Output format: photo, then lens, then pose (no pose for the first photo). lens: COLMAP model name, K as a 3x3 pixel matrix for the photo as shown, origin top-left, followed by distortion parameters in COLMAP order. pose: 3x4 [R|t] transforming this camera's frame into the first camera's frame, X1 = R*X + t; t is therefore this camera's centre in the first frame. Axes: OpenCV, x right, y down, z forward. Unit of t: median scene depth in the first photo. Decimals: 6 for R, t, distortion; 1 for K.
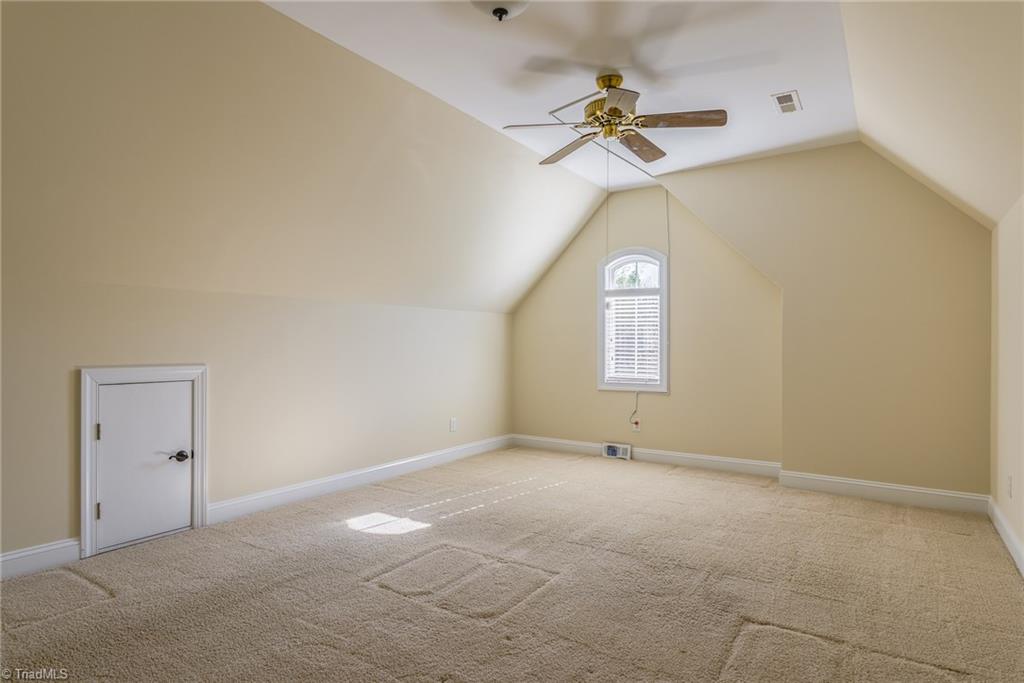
lens RADIAL K [[593.0, 0, 512.0], [0, 593.0, 341.5], [0, 0, 1]] dist [-0.001168, -0.000257]
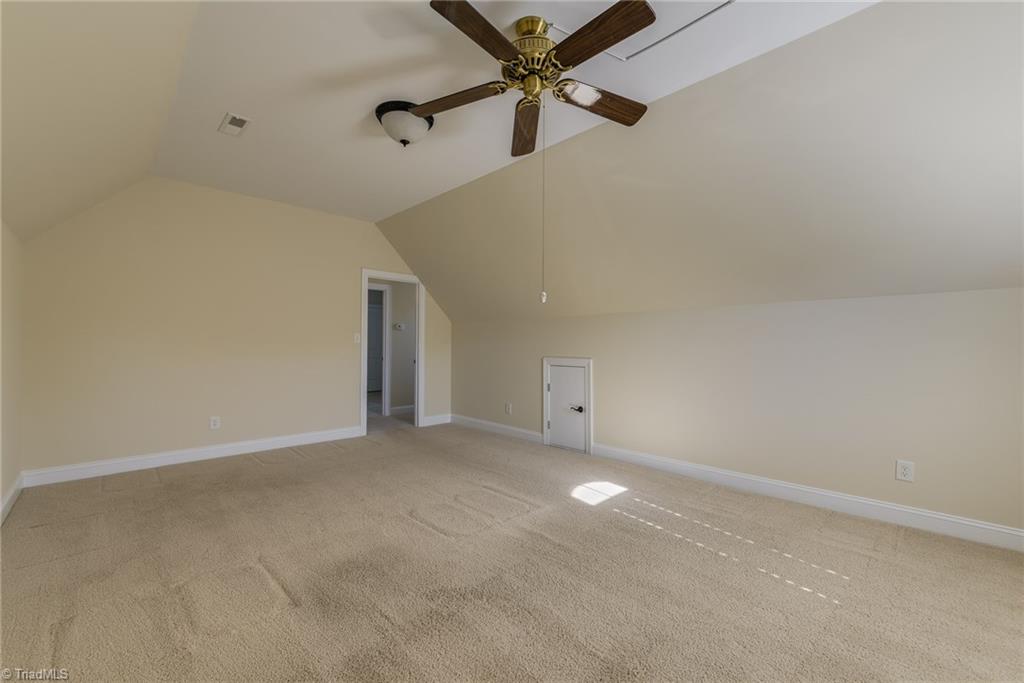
lens RADIAL K [[431.9, 0, 519.8], [0, 431.9, 342.8], [0, 0, 1]] dist [0.001021, 0.000140]
pose [[-0.231972, -0.009764, -0.972673, 0.731309], [0.000472, 0.999948, -0.010150, 0.006449], [0.972722, -0.002813, -0.231955, 1.097053]]
